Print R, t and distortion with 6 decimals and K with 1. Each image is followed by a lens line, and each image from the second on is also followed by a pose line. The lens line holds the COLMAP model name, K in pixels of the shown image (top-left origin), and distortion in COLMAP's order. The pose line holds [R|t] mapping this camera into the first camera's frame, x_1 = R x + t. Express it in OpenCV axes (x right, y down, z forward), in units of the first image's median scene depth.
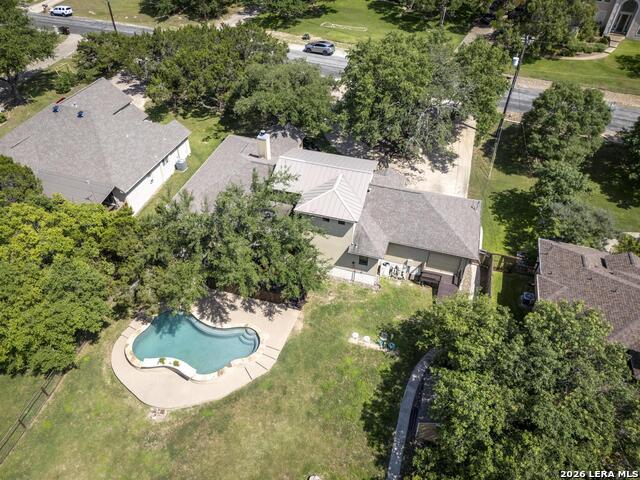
lens RADIAL K [[471.2, 0, 320.0], [0, 471.2, 240.0], [0, 0, 1]] dist [0.049990, -0.032609]
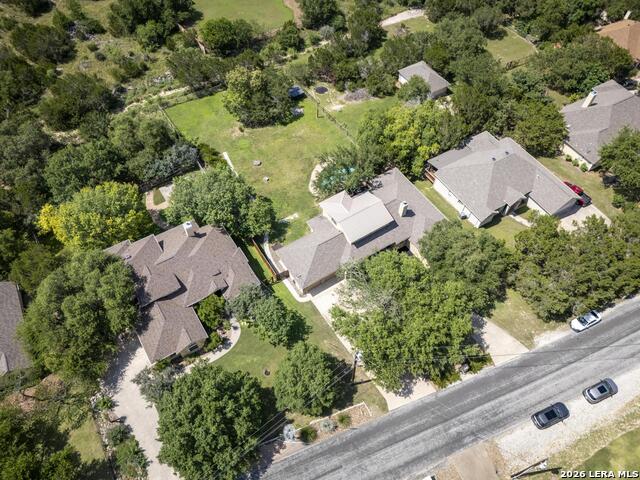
lens RADIAL K [[471.2, 0, 320.0], [0, 471.2, 240.0], [0, 0, 1]] dist [0.049990, -0.032609]
pose [[-0.653022, 0.608134, -0.451370, 0.982526], [-0.518734, 0.075076, 0.851633, -1.589861], [0.551794, 0.790276, 0.266434, 0.505537]]
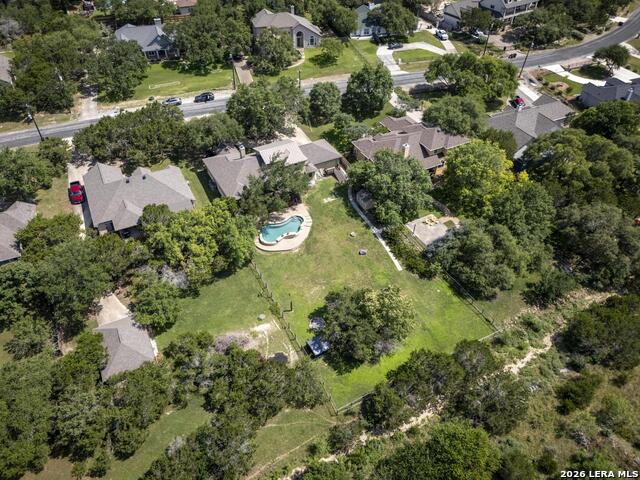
lens RADIAL K [[471.2, 0, 320.0], [0, 471.2, 240.0], [0, 0, 1]] dist [0.049990, -0.032609]
pose [[0.707800, -0.477670, 0.520434, -1.282929], [0.464670, 0.869727, 0.166302, -0.046990], [-0.532073, 0.124121, 0.837552, -1.043984]]
